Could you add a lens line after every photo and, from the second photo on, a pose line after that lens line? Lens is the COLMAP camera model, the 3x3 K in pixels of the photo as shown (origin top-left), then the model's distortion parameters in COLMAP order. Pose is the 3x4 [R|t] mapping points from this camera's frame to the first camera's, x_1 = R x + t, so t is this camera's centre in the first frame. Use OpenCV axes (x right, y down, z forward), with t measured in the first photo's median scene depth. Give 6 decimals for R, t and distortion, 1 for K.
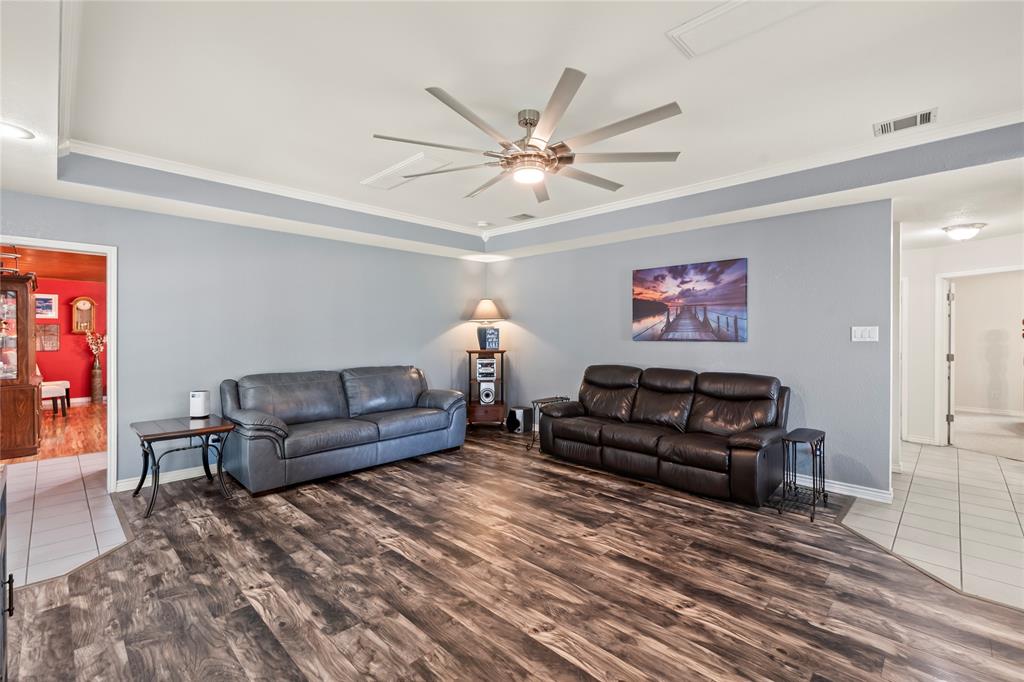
lens RADIAL K [[449.9, 0, 502.7], [0, 449.9, 344.6], [0, 0, 1]] dist [0.002061, 0.000149]
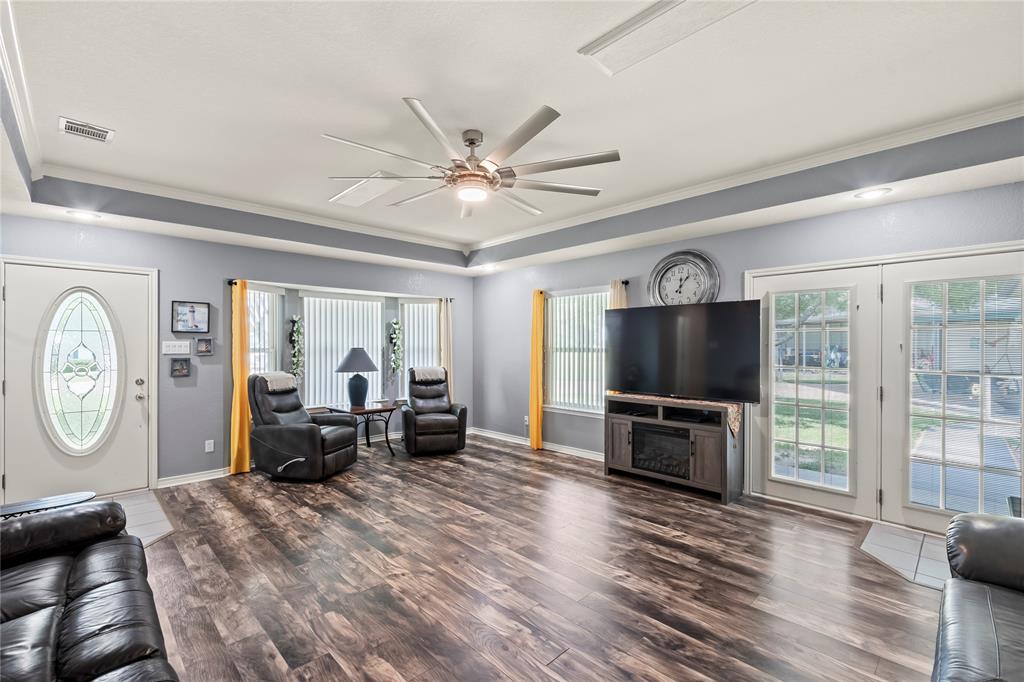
lens RADIAL K [[446.4, 0, 507.3], [0, 446.4, 355.4], [0, 0, 1]] dist [0.003974, 0.000269]
pose [[-0.999817, -0.003283, 0.018834, -0.030957], [-0.002428, 0.998974, 0.045217, -0.040129], [-0.018963, 0.045163, -0.998800, 1.483231]]
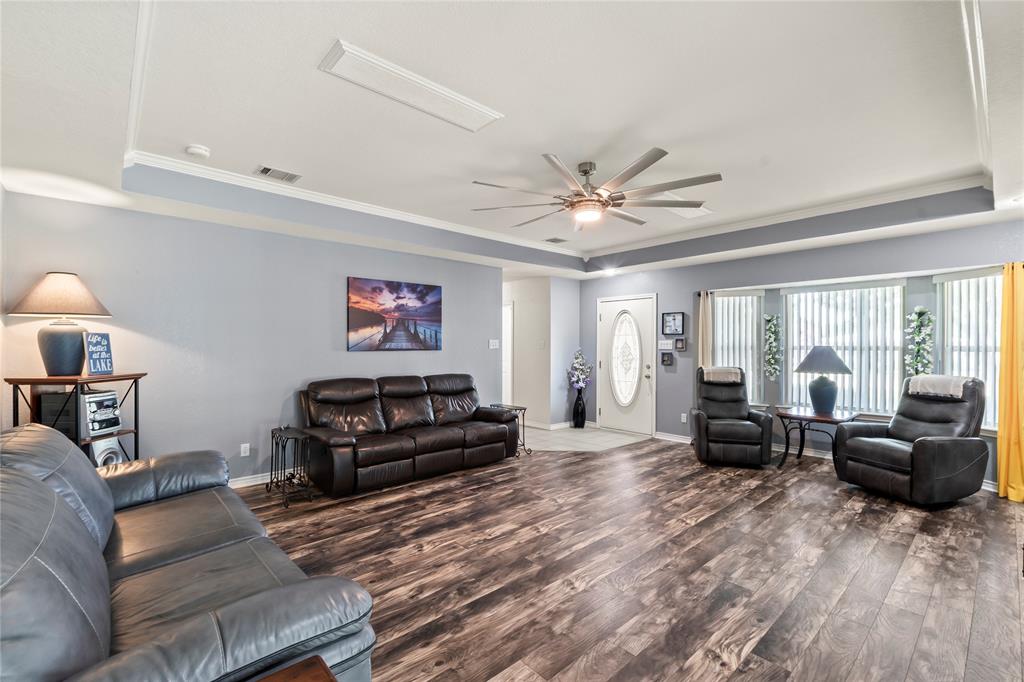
lens RADIAL K [[446.4, 0, 507.3], [0, 446.4, 355.4], [0, 0, 1]] dist [0.003974, 0.000269]
pose [[0.055261, -0.026475, 0.998121, -0.862326], [0.022023, 0.999438, 0.025290, -0.022477], [-0.998229, 0.020584, 0.055813, 0.844192]]
